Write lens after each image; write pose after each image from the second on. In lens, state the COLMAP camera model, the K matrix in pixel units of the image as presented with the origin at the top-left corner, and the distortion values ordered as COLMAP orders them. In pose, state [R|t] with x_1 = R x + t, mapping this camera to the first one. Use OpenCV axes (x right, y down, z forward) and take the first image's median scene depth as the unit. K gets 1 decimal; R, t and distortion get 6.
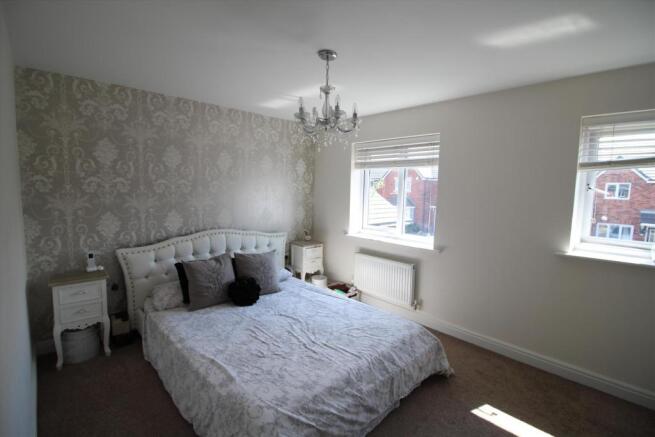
lens RADIAL K [[305.9, 0, 327.5], [0, 305.9, 218.5], [0, 0, 1]] dist [0.048269, -0.014051]
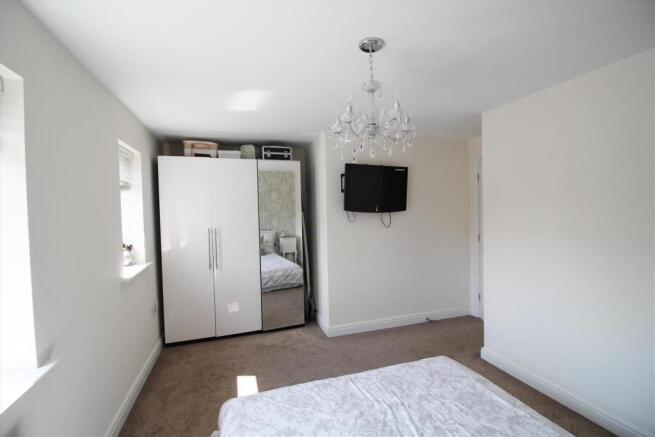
lens RADIAL K [[302.4, 0, 327.1], [0, 302.4, 216.7], [0, 0, 1]] dist [-0.002314, -0.013907]
pose [[-0.899616, -0.012785, 0.436494, -0.166482], [0.048273, 0.990533, 0.128504, -0.132278], [-0.434005, 0.136675, -0.890483, 1.234869]]
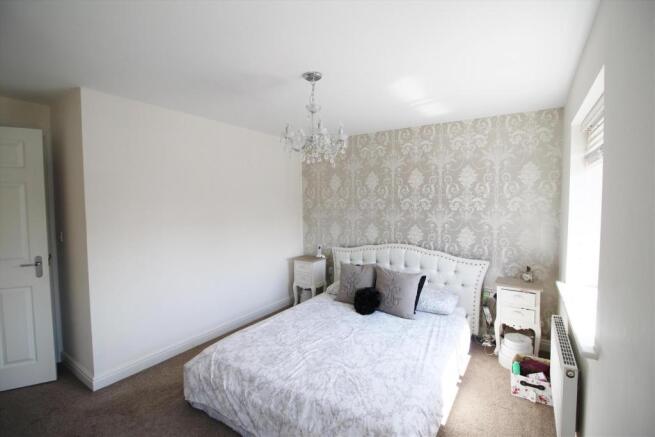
lens RADIAL K [[302.4, 0, 327.1], [0, 302.4, 216.7], [0, 0, 1]] dist [-0.002314, -0.013907]
pose [[0.223907, 0.025586, -0.974275, 0.695751], [-0.091427, 0.995798, 0.005140, -0.045958], [0.970313, 0.087924, 0.225306, 0.588206]]
